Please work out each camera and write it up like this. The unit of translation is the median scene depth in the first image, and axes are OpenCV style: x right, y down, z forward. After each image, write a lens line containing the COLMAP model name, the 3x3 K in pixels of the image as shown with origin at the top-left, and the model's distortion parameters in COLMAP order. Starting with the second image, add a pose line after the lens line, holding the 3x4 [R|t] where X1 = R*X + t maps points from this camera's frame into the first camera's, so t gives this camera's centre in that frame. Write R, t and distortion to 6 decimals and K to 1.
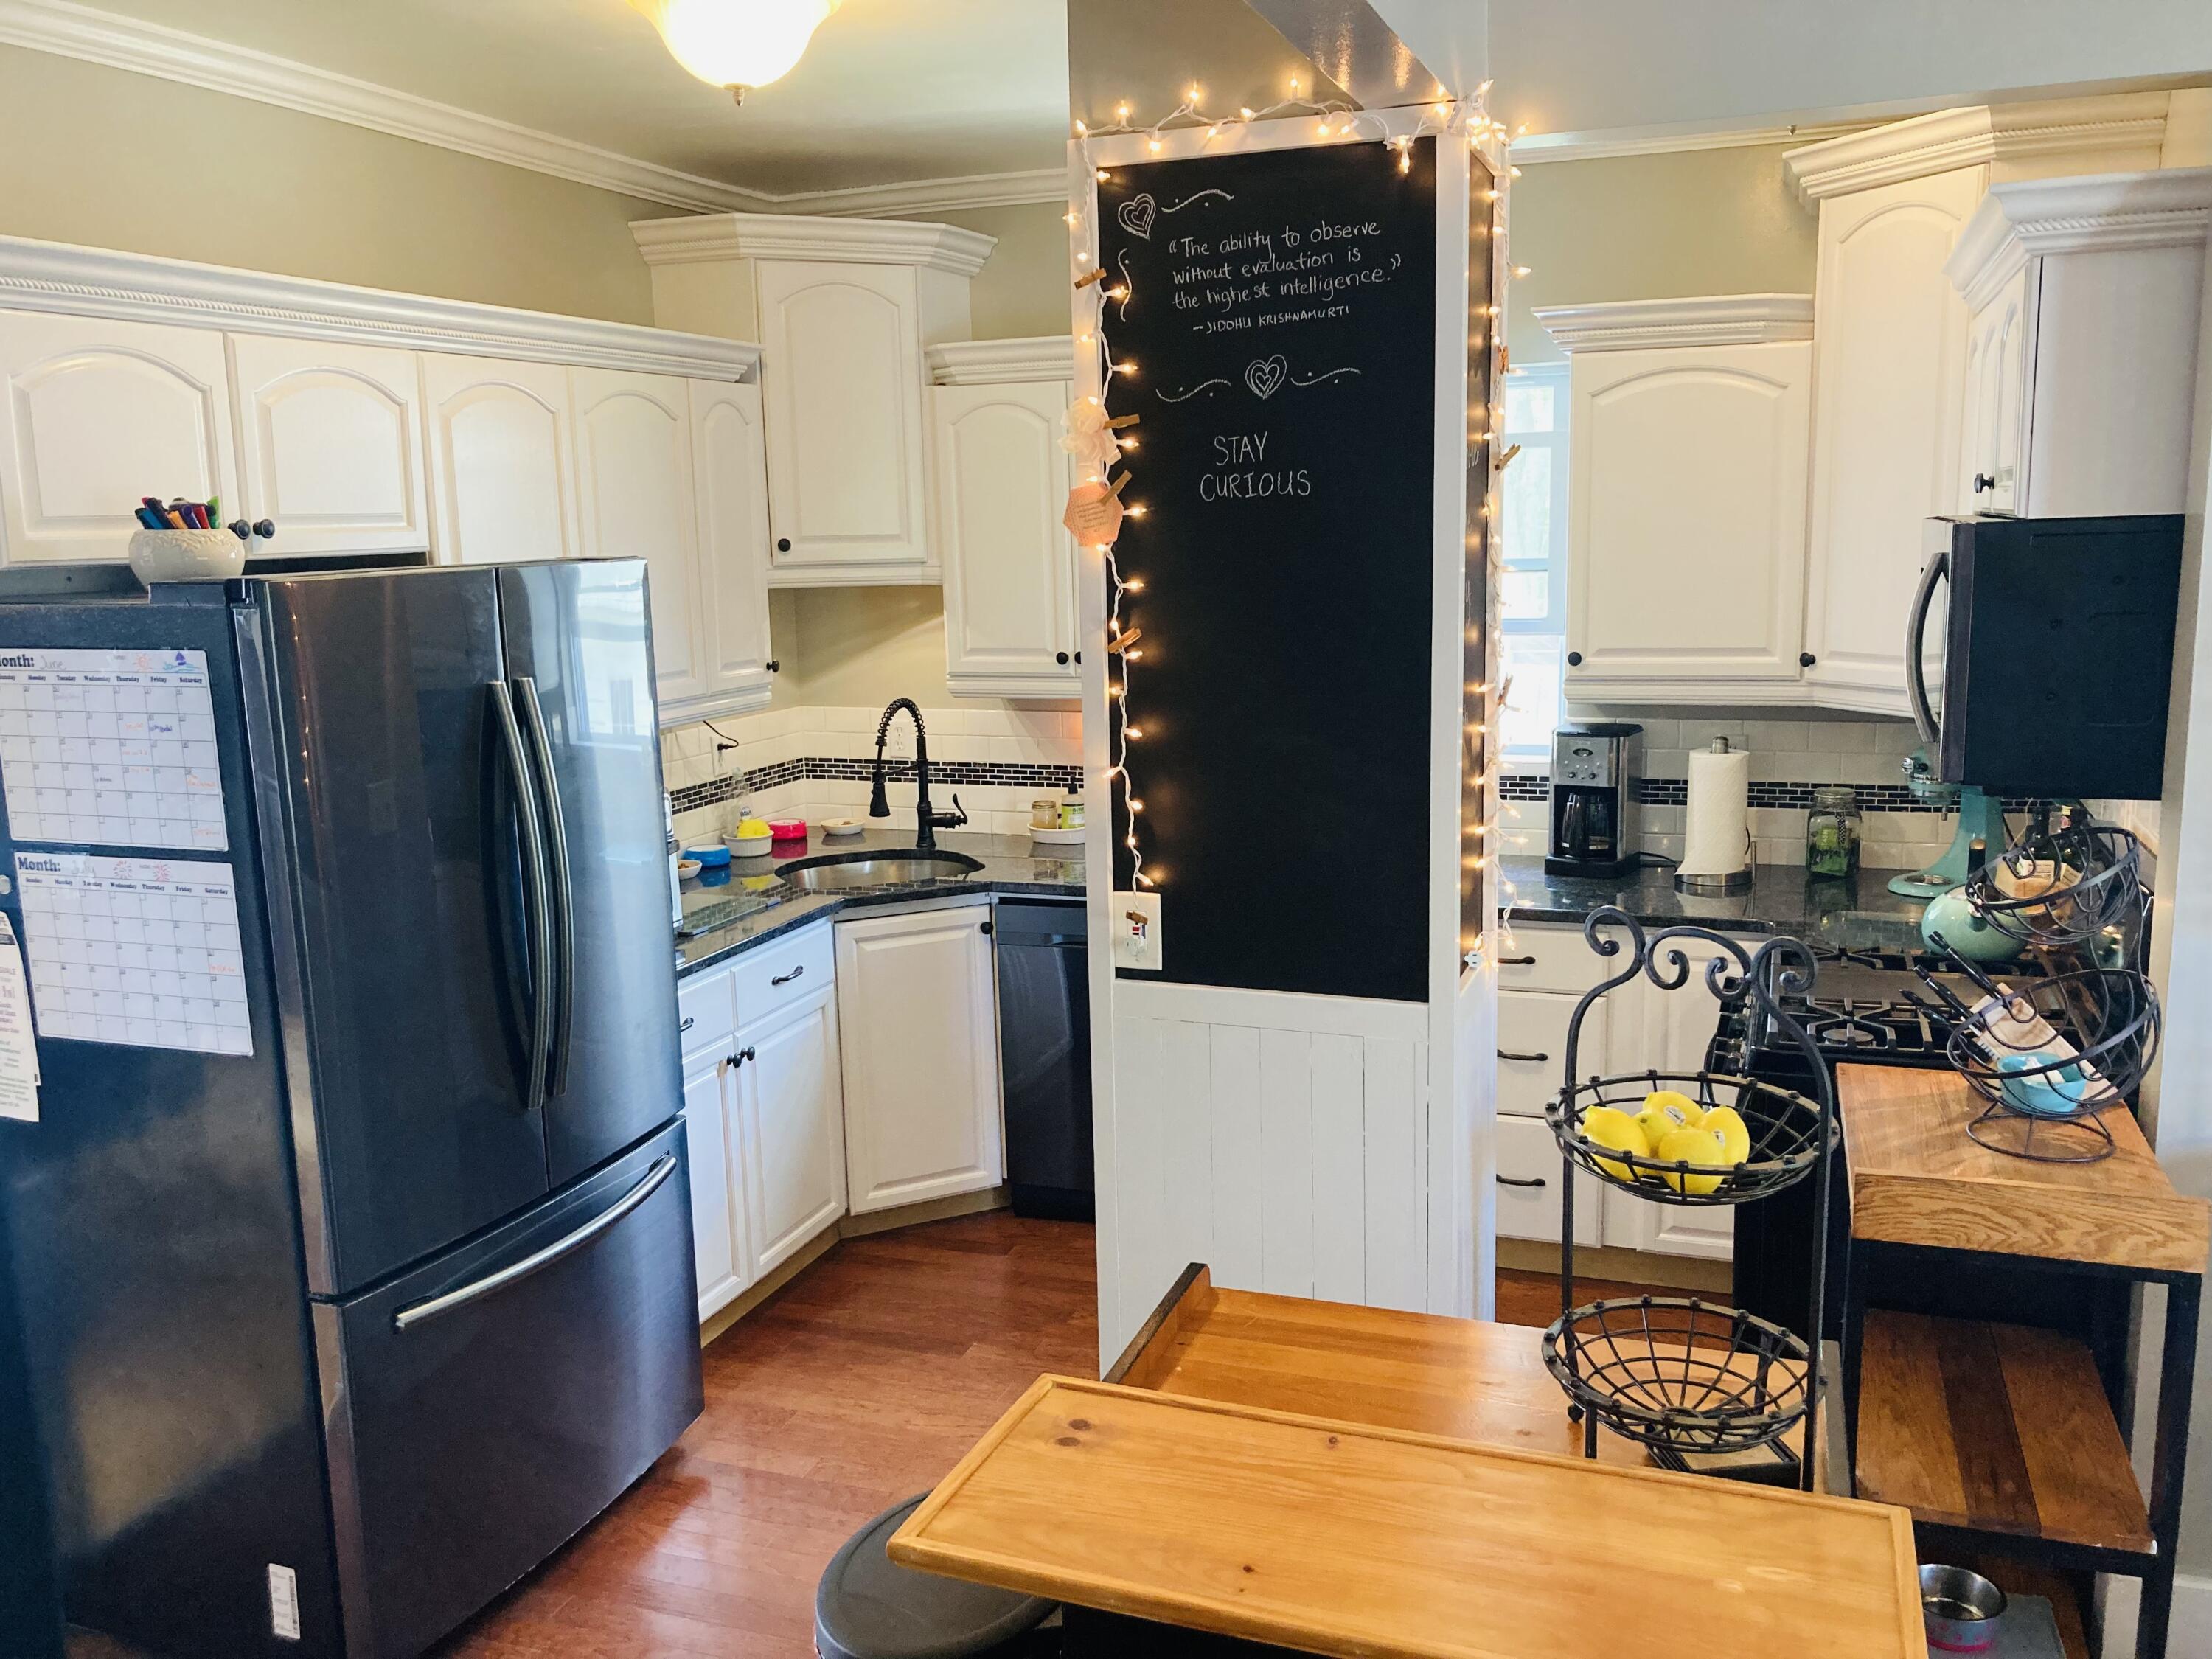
lens RADIAL K [[1812.4, 0, 1110.4], [0, 1812.4, 813.5], [0, 0, 1]] dist [0.025683, -0.005297]
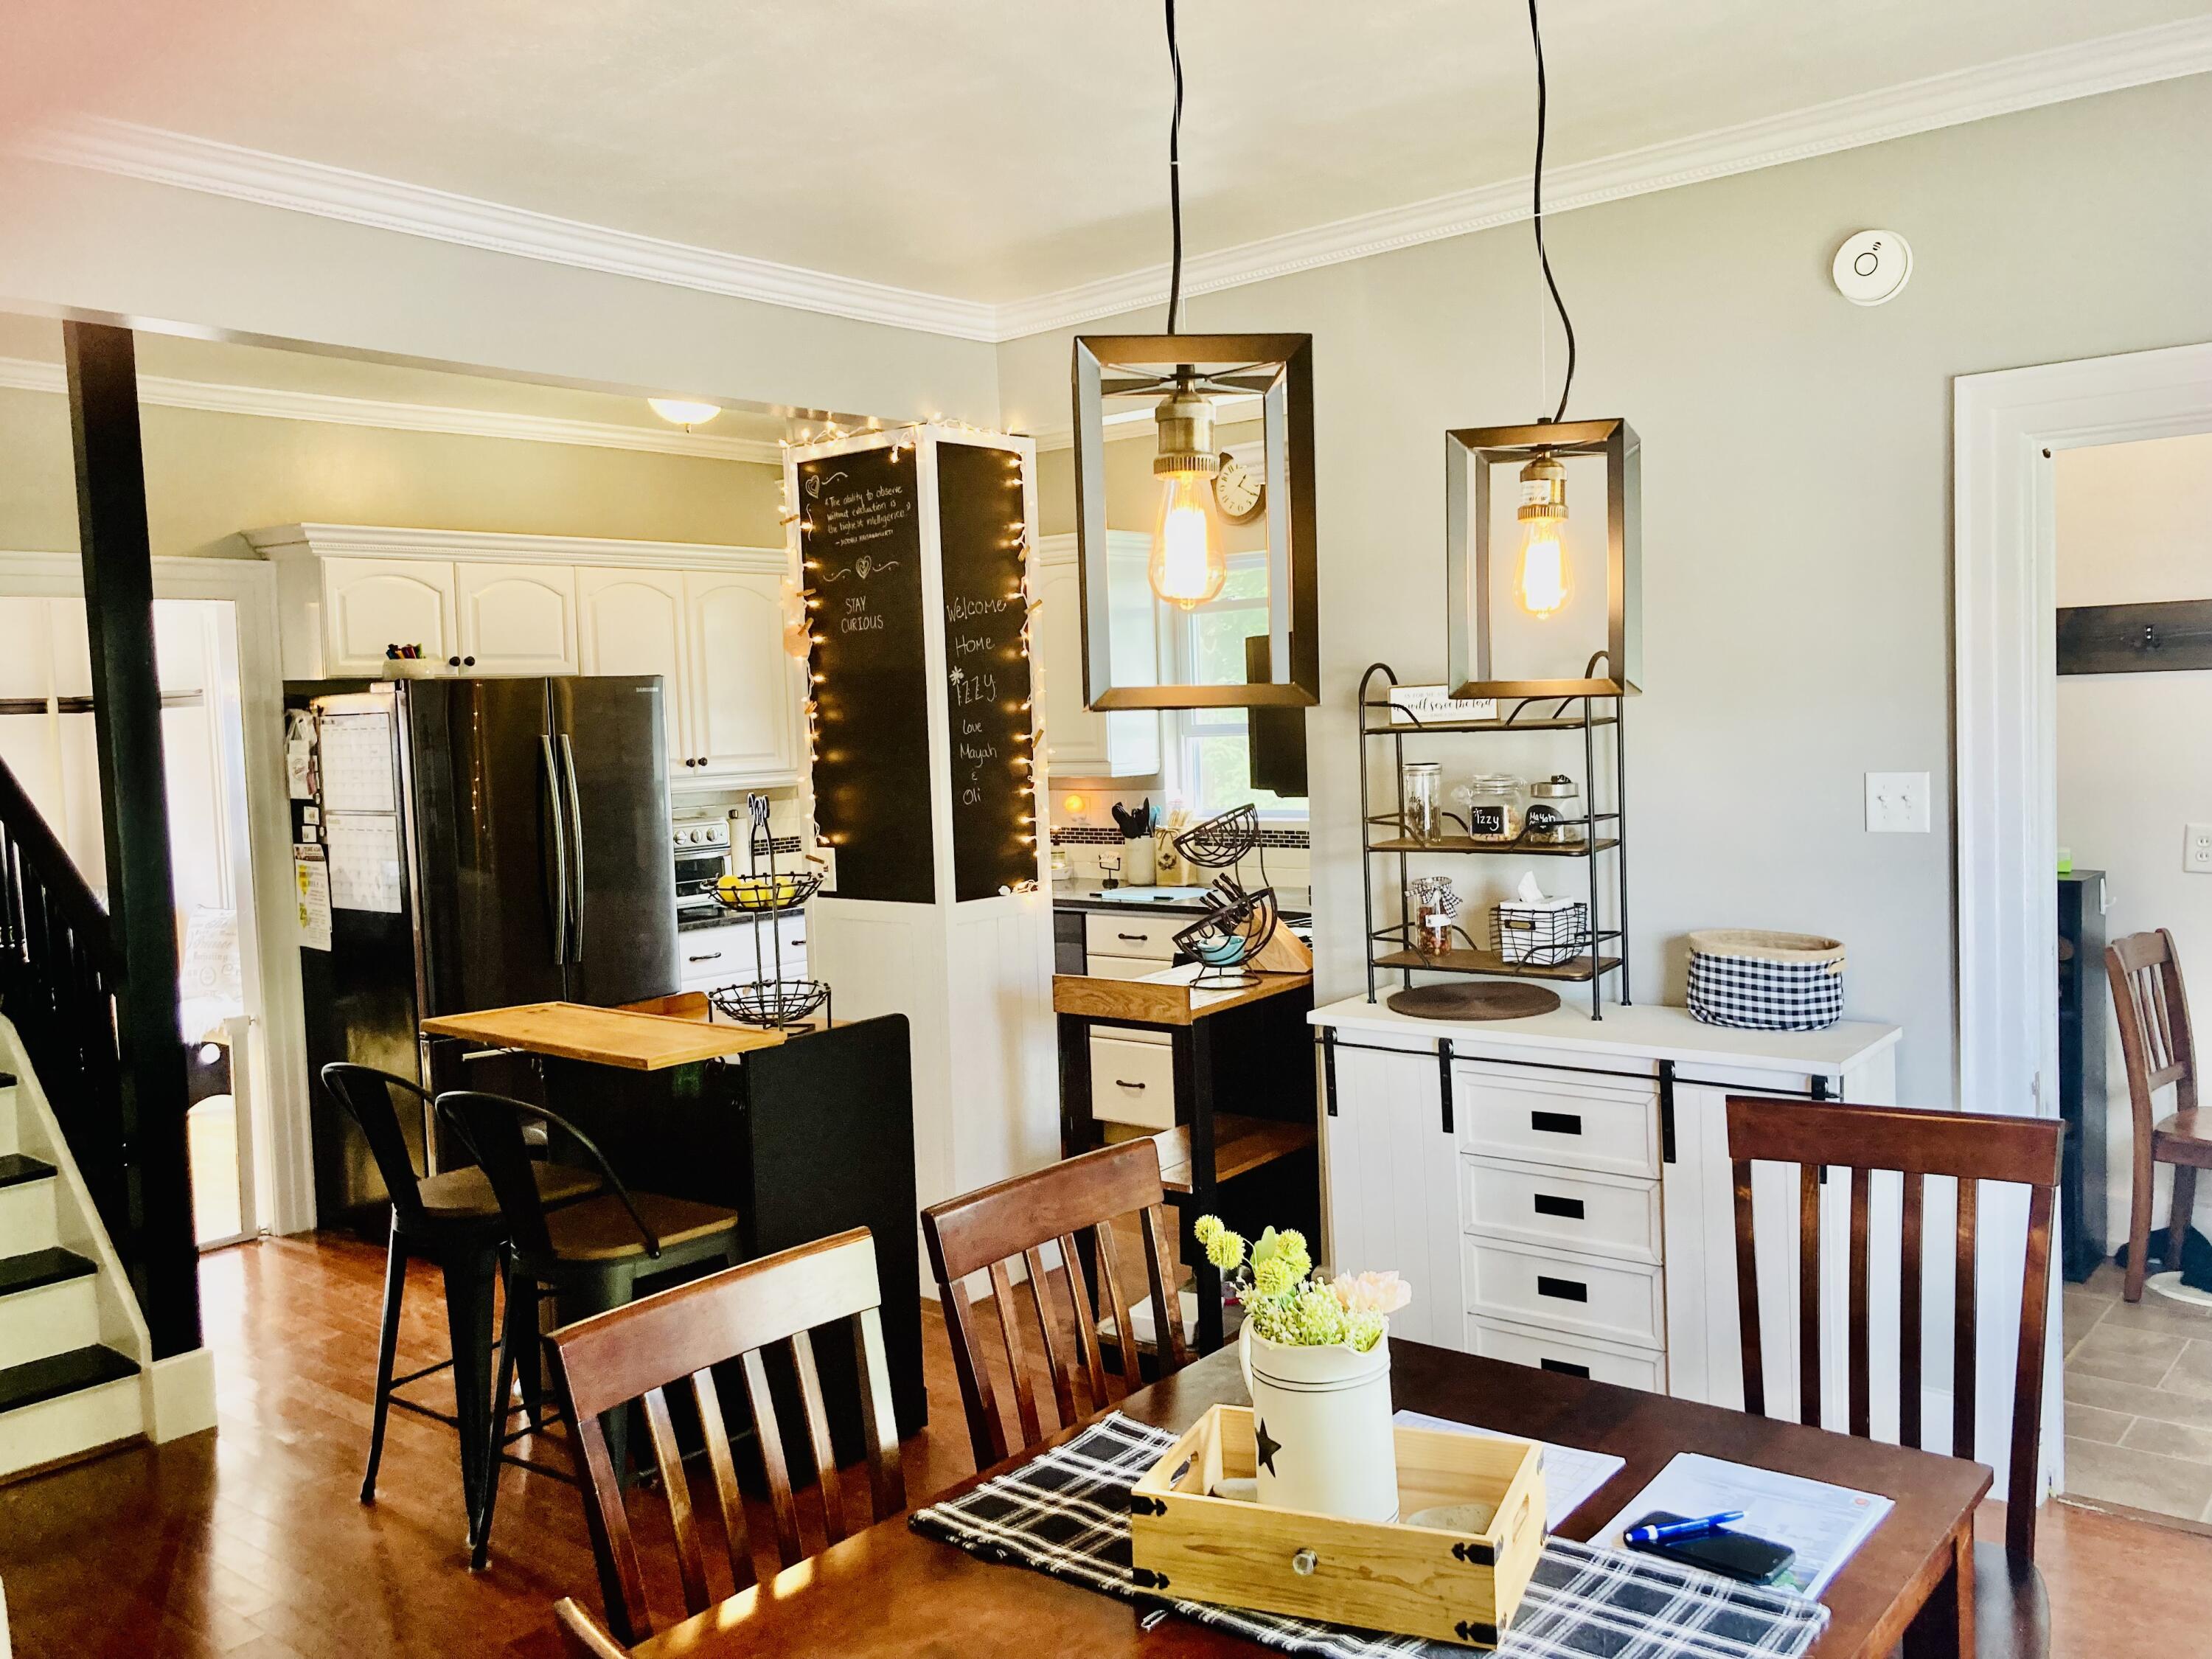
lens RADIAL K [[1812.4, 0, 1110.4], [0, 1812.4, 813.5], [0, 0, 1]] dist [0.025683, -0.005297]
pose [[0.943128, 0.010222, -0.332272, 0.936414], [-0.041405, 0.995356, -0.086904, 0.164530], [0.329840, 0.095719, 0.939172, -0.649868]]
